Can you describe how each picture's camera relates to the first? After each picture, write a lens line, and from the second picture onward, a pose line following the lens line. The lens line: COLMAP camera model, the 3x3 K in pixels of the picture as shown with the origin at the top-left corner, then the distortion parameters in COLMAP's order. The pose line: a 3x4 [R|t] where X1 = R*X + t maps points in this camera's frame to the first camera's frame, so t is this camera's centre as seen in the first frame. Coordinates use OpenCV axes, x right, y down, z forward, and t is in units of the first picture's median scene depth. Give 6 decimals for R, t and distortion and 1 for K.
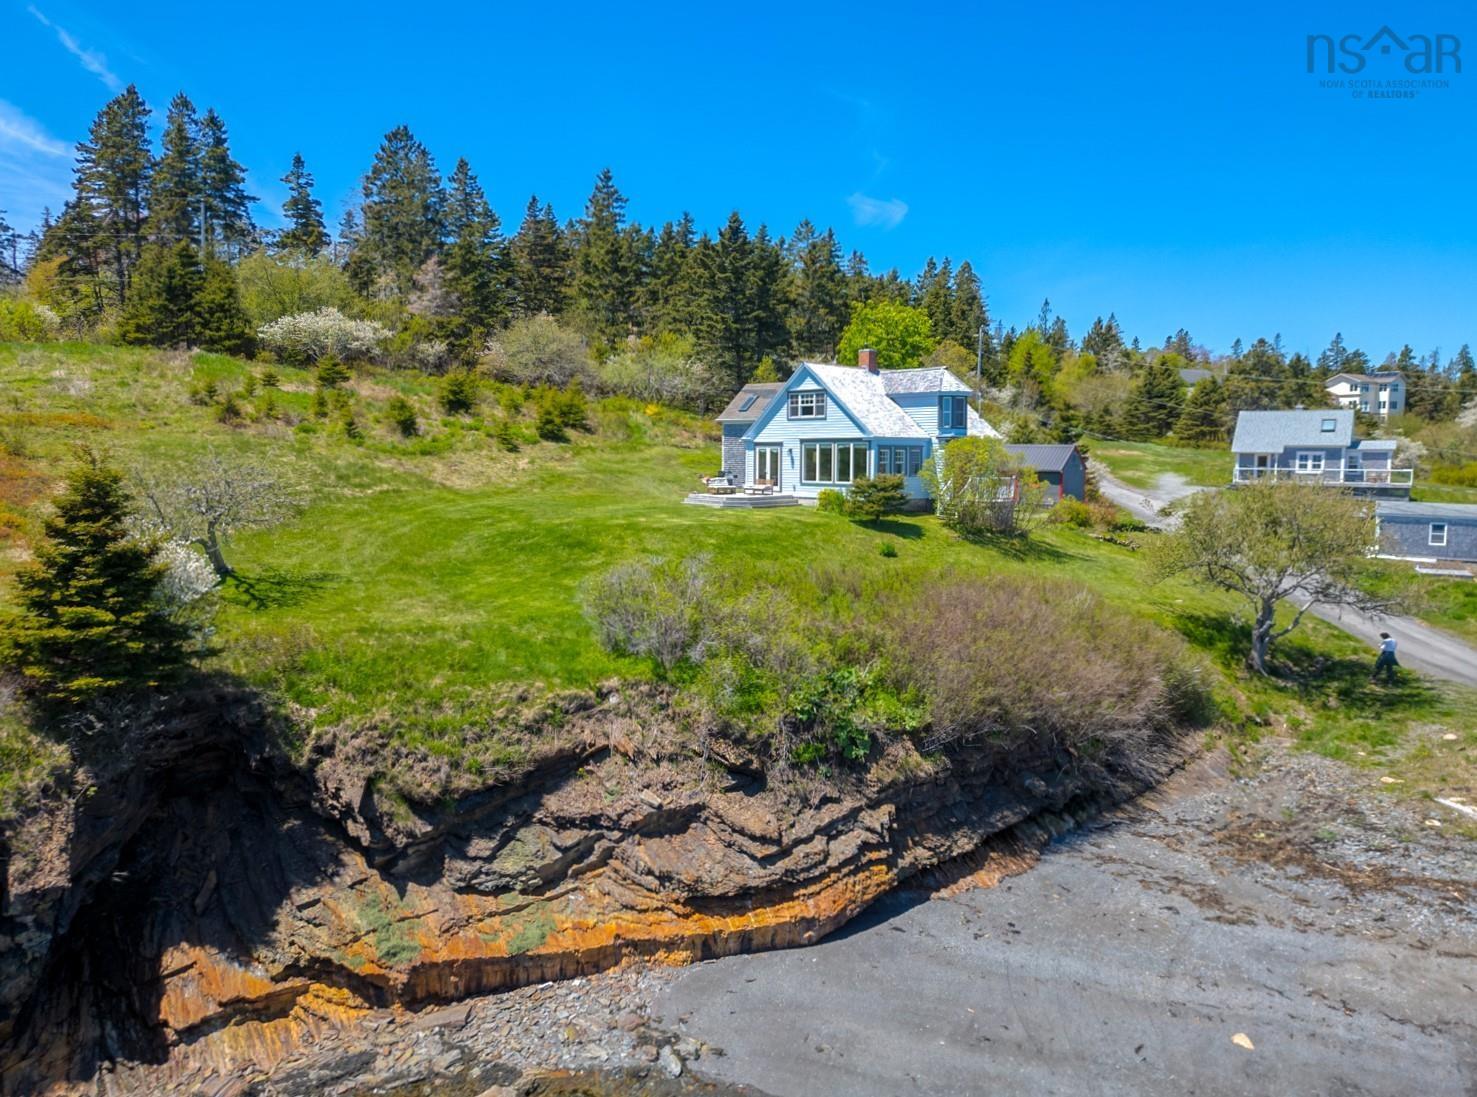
lens RADIAL K [[1051.2, 0, 726.1], [0, 1051.2, 552.3], [0, 0, 1]] dist [0.061379, -0.003722]
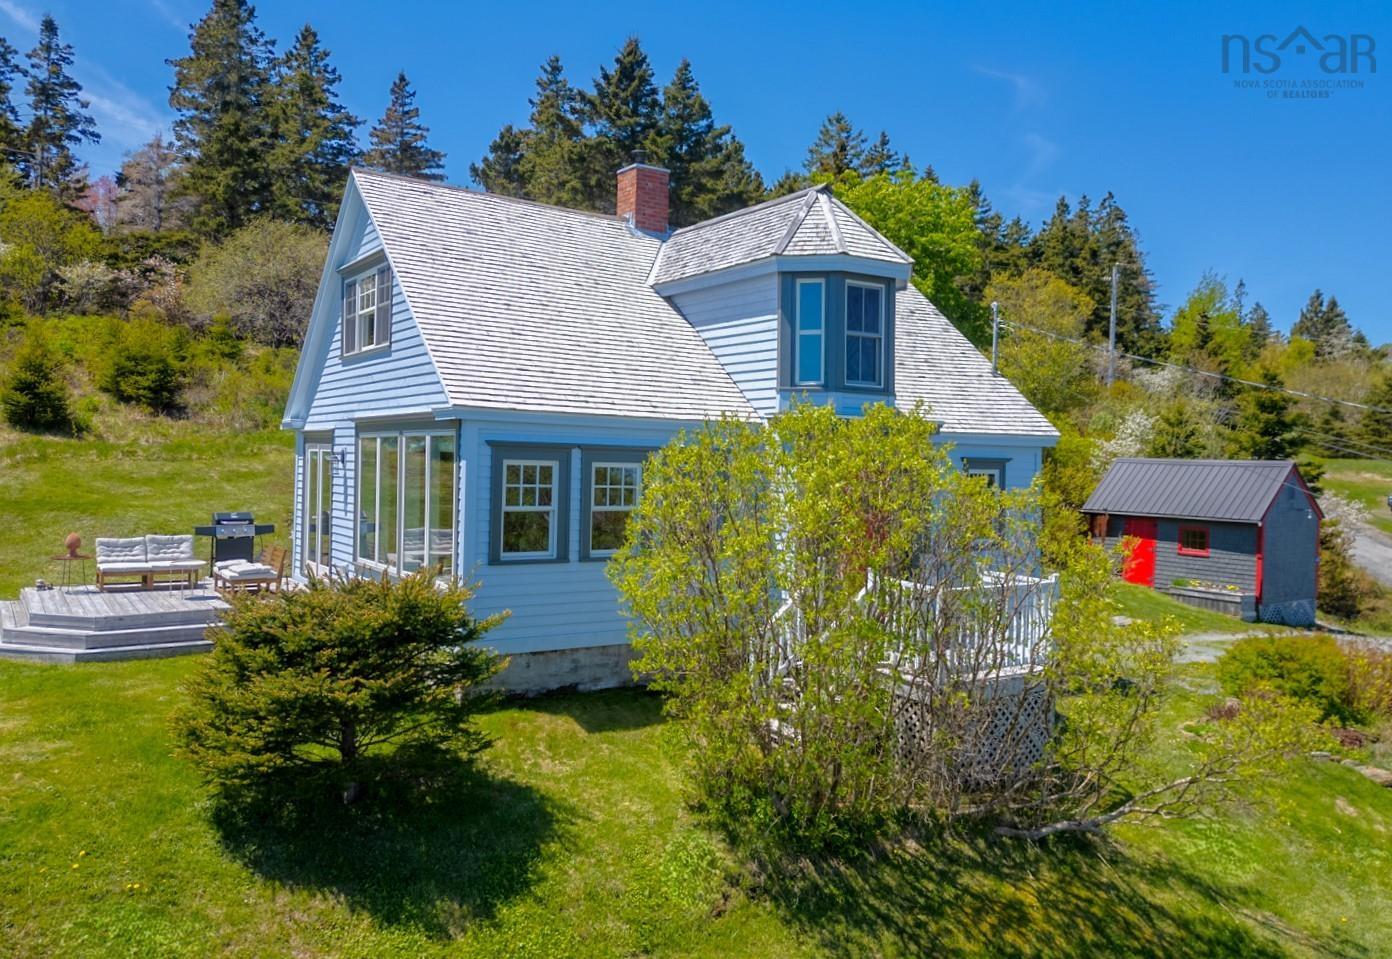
lens RADIAL K [[1063.3, 0, 695.7], [0, 1063.3, 475.7], [0, 0, 1]] dist [0.035185, -0.008258]
pose [[0.983361, 0.022093, -0.180315, 0.223747], [-0.036764, 0.996241, -0.078432, -0.069383], [0.177905, 0.083756, 0.980477, 0.699008]]
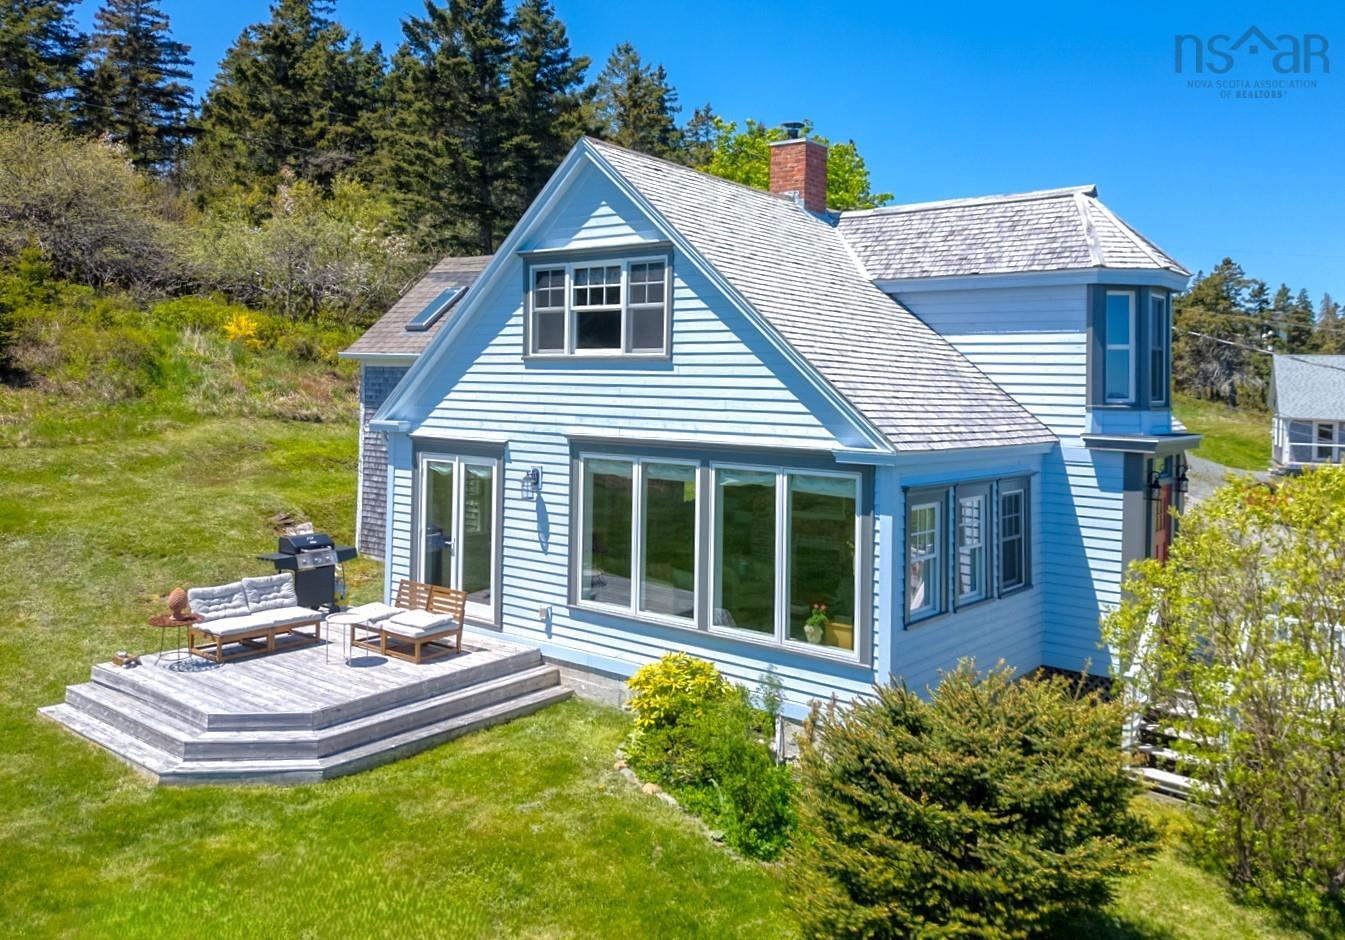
lens RADIAL K [[1073.1, 0, 678.5], [0, 1073.1, 407.9], [0, 0, 1]] dist [0.054630, -0.002891]
pose [[0.992631, 0.012811, 0.120497, 0.063923], [-0.004229, 0.997452, -0.071213, -0.094667], [-0.121103, 0.070179, 0.990156, 0.721965]]
